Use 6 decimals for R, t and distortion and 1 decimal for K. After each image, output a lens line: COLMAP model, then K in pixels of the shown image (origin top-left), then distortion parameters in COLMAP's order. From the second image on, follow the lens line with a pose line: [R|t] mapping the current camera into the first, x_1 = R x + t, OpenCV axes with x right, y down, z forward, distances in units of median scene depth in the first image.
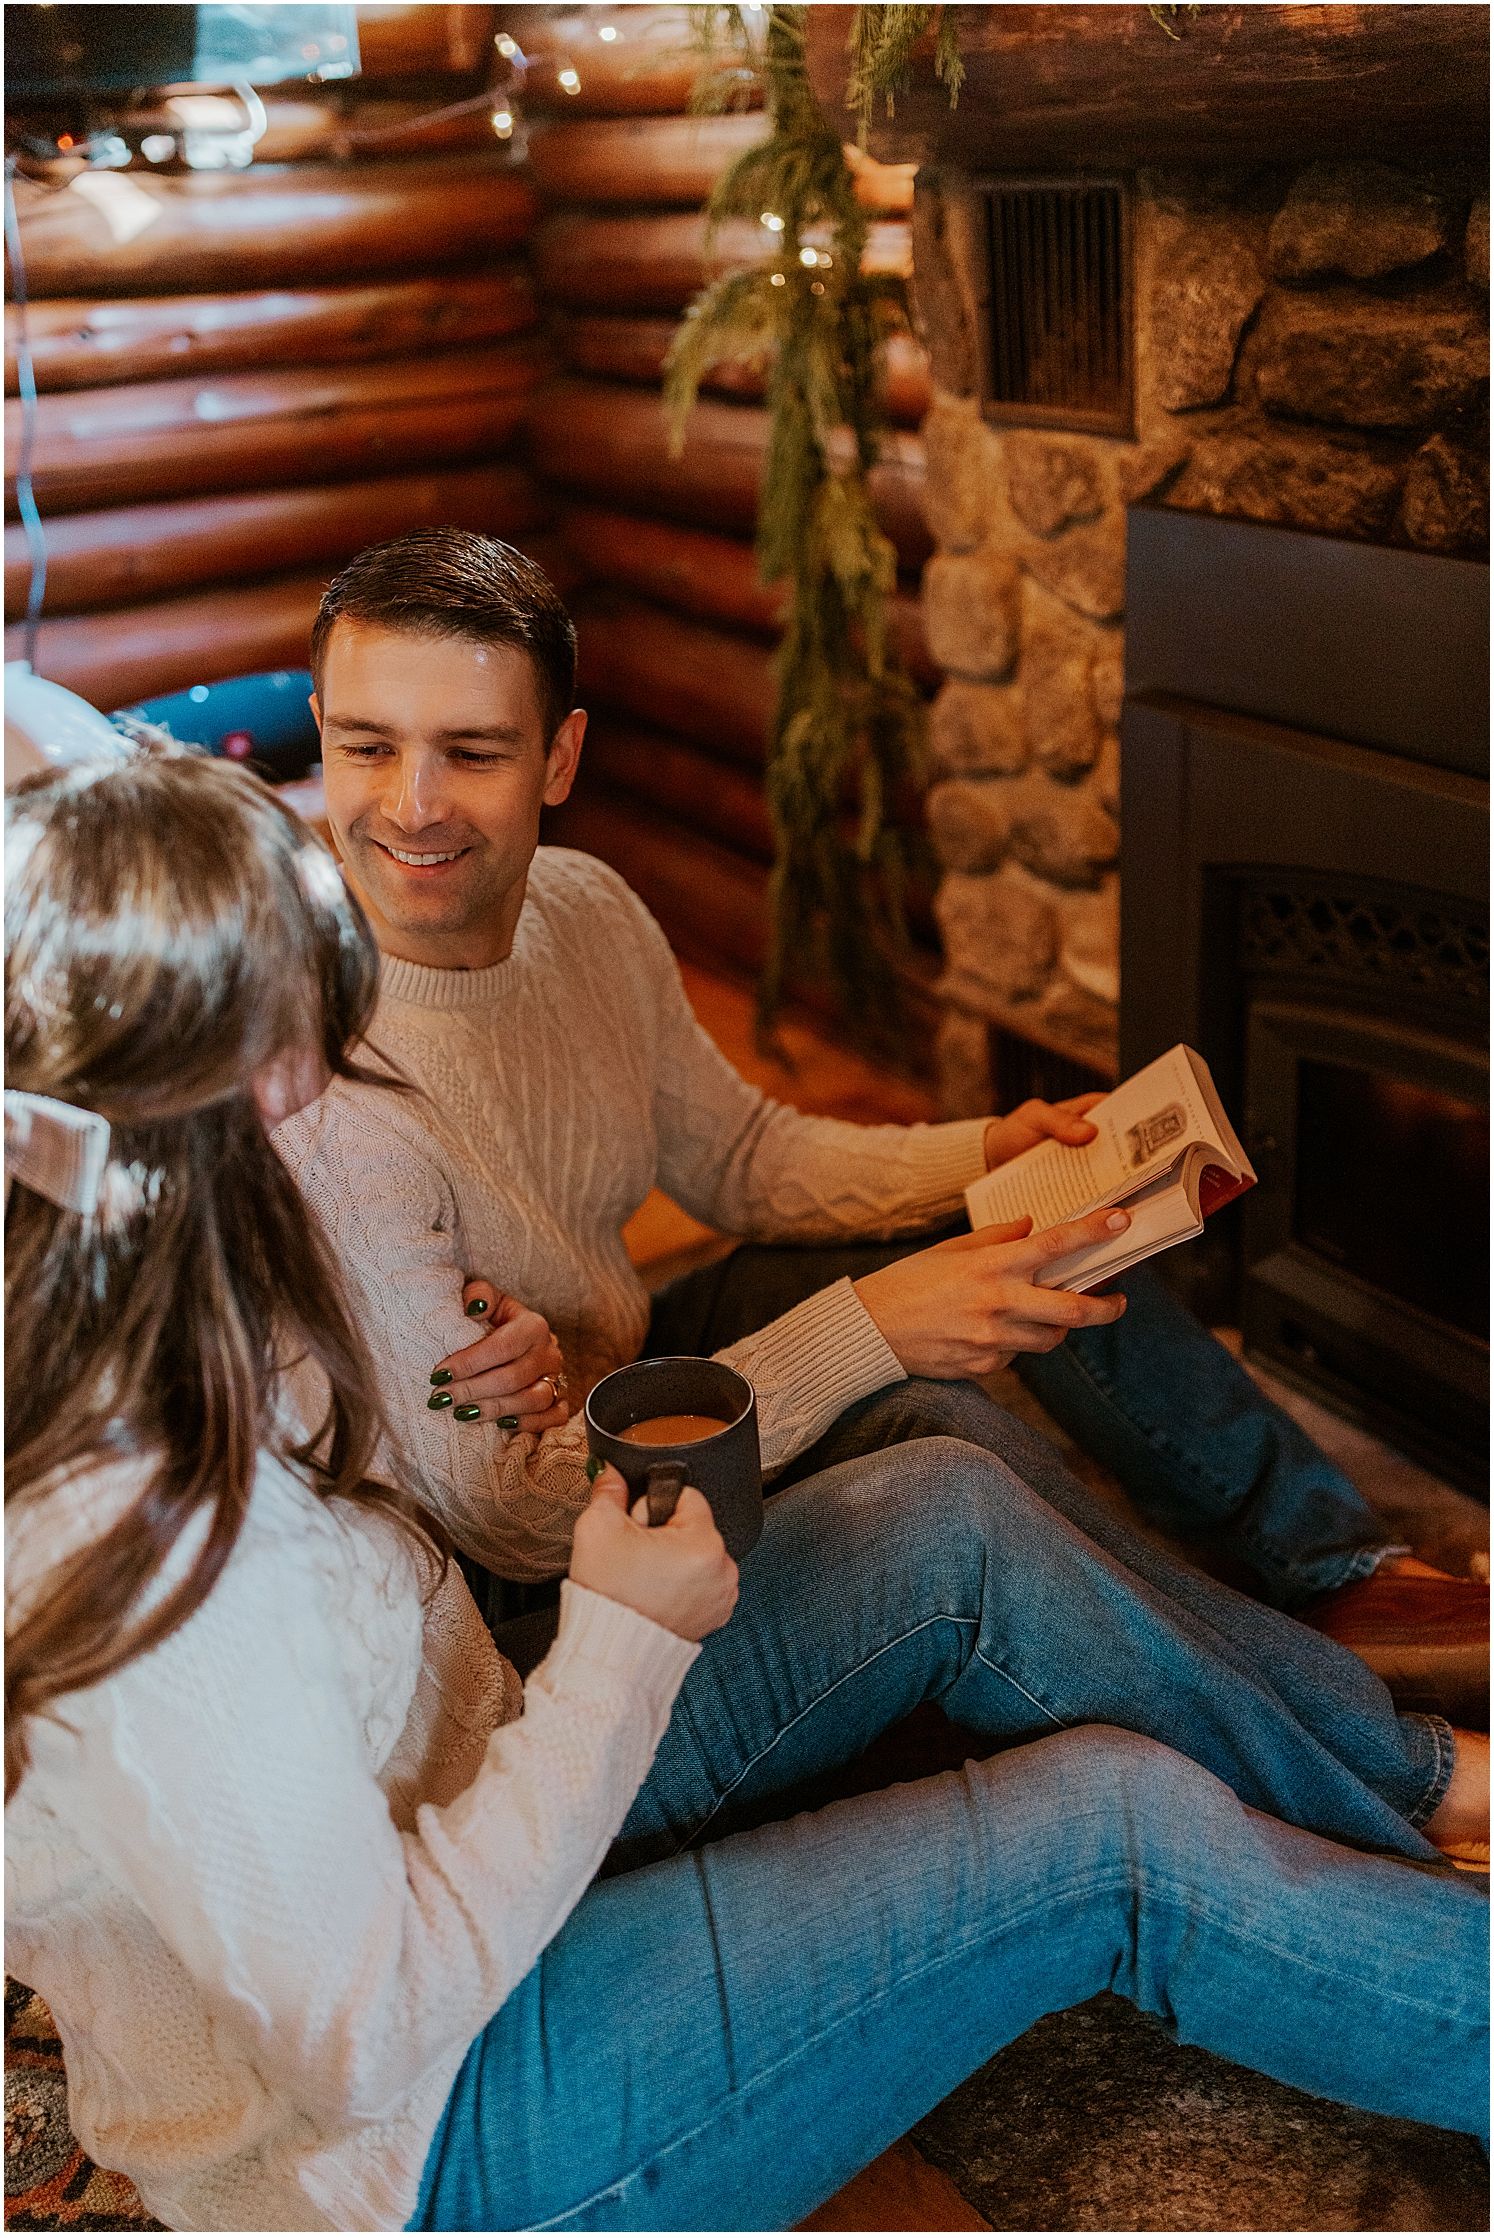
lens RADIAL K [[2134.2, 0, 786.5], [0, 2134.2, 1061.5], [0, 0, 1]] dist [0.003676, 0.008825]
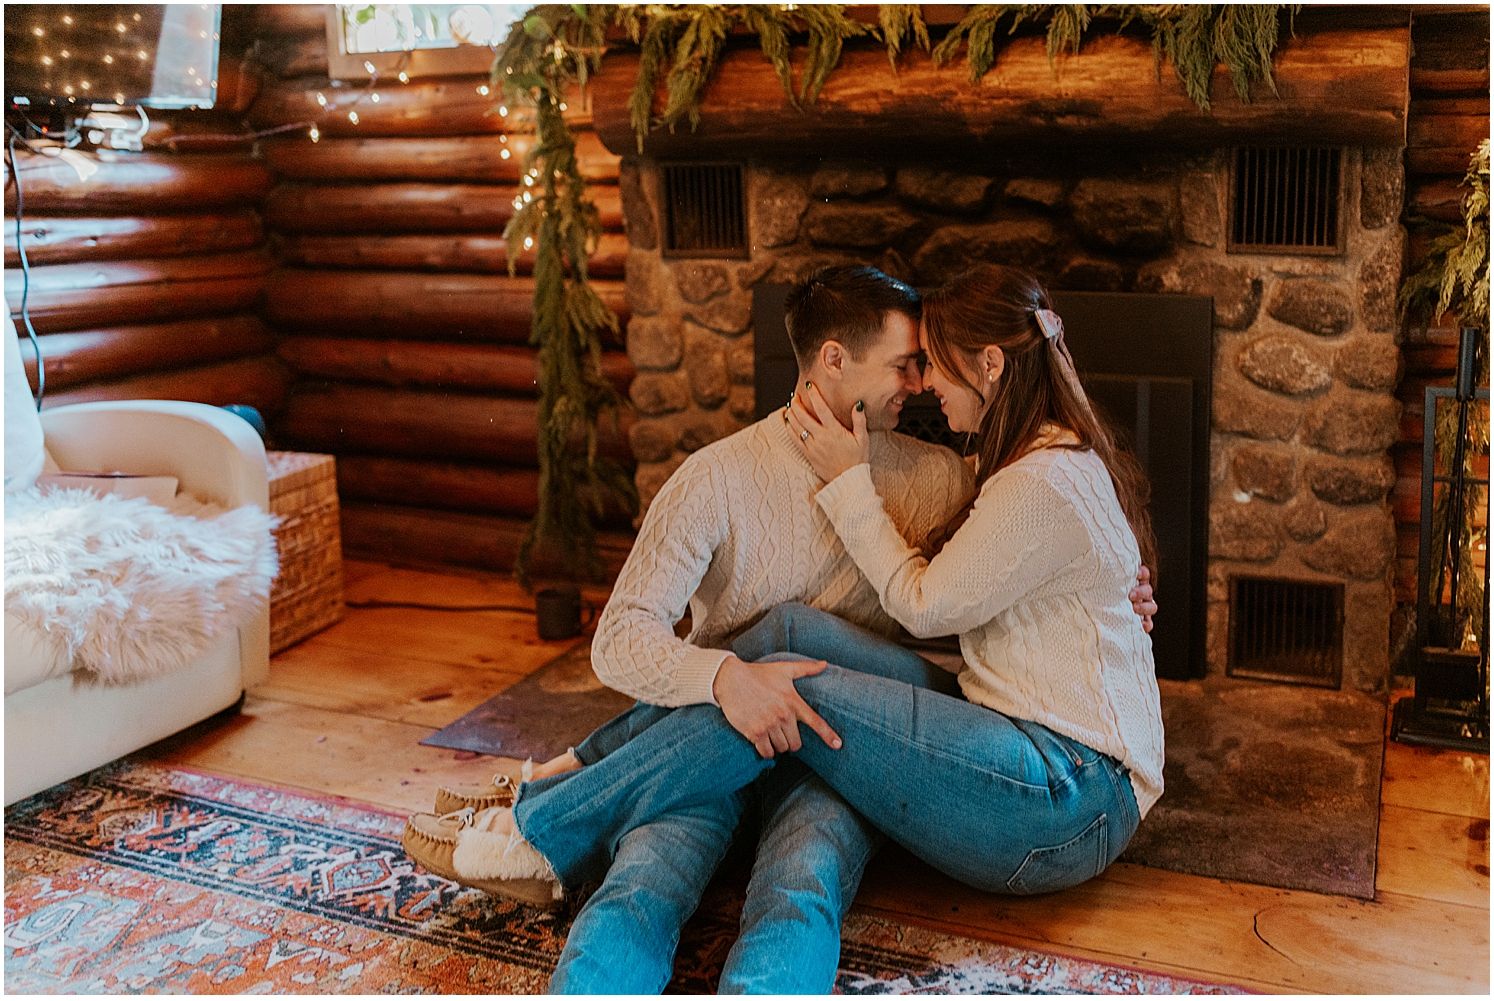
lens RADIAL K [[1488.5, 0, 880.0], [0, 1488.5, 346.9], [0, 0, 1]] dist [0.006314, -0.006834]
pose [[0.807938, -0.028455, 0.588580, -0.746113], [0.207609, 0.948534, -0.239126, 0.254233], [-0.551484, 0.315394, 0.772265, -0.394803]]
